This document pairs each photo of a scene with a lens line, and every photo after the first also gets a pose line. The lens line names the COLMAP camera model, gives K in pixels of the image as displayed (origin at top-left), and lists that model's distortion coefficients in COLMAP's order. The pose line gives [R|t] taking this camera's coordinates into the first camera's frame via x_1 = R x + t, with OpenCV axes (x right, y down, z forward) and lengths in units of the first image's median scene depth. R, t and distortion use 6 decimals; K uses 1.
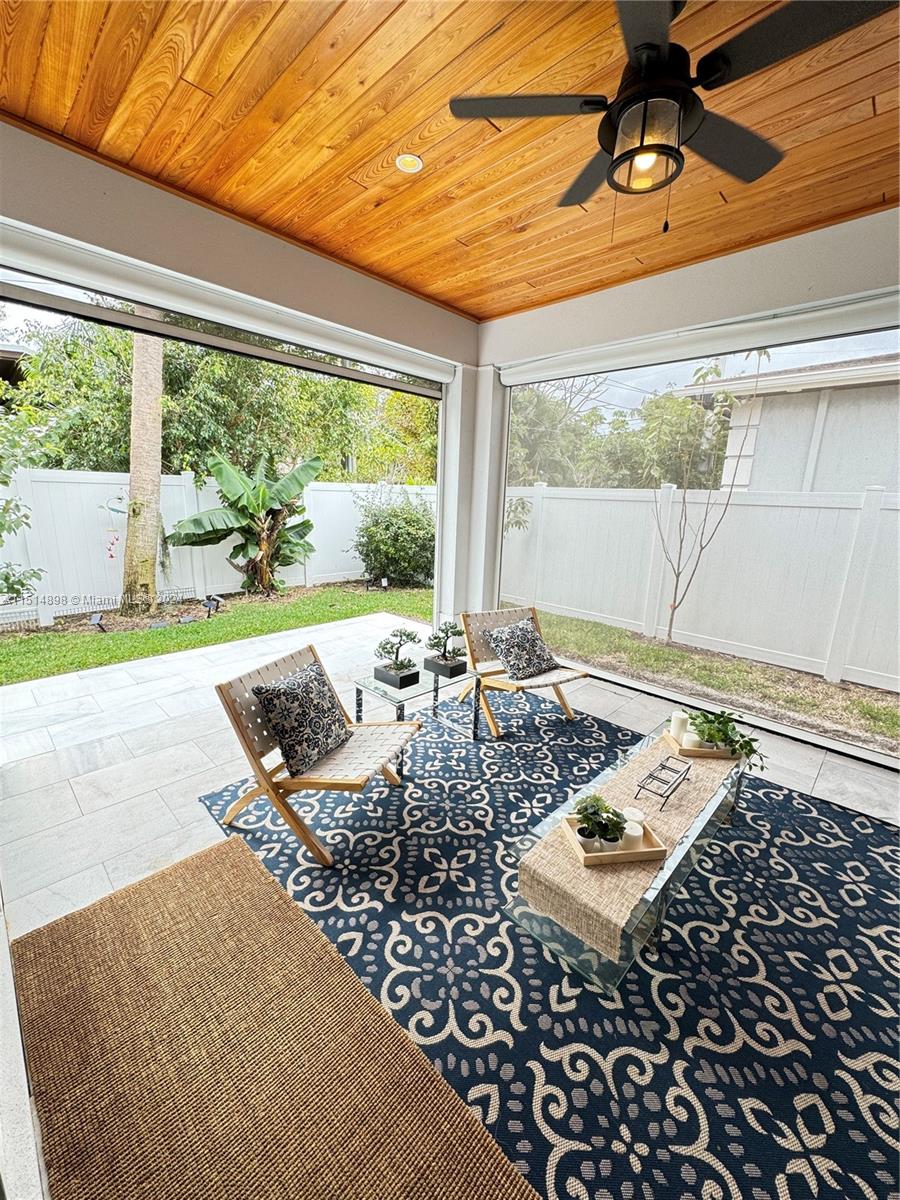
lens RADIAL K [[475.2, 0, 451.4], [0, 475.2, 599.3], [0, 0, 1]] dist [-0.001994, -0.000017]
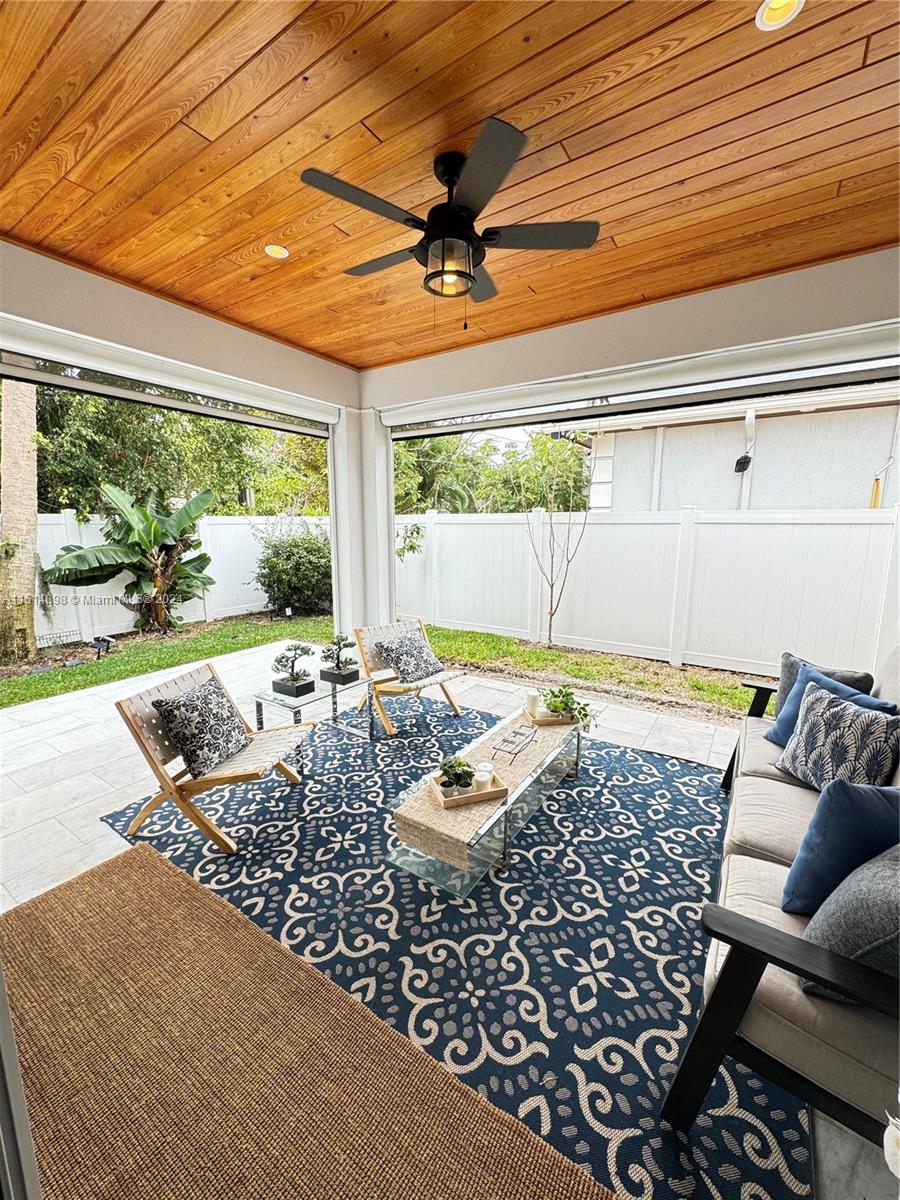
lens RADIAL K [[475.2, 0, 451.4], [0, 475.2, 599.3], [0, 0, 1]] dist [-0.001994, -0.000017]
pose [[0.982277, -0.063211, 0.176457, 0.079050], [0.073149, 0.996047, -0.050389, 0.051004], [-0.172575, 0.062403, 0.983018, -0.205952]]
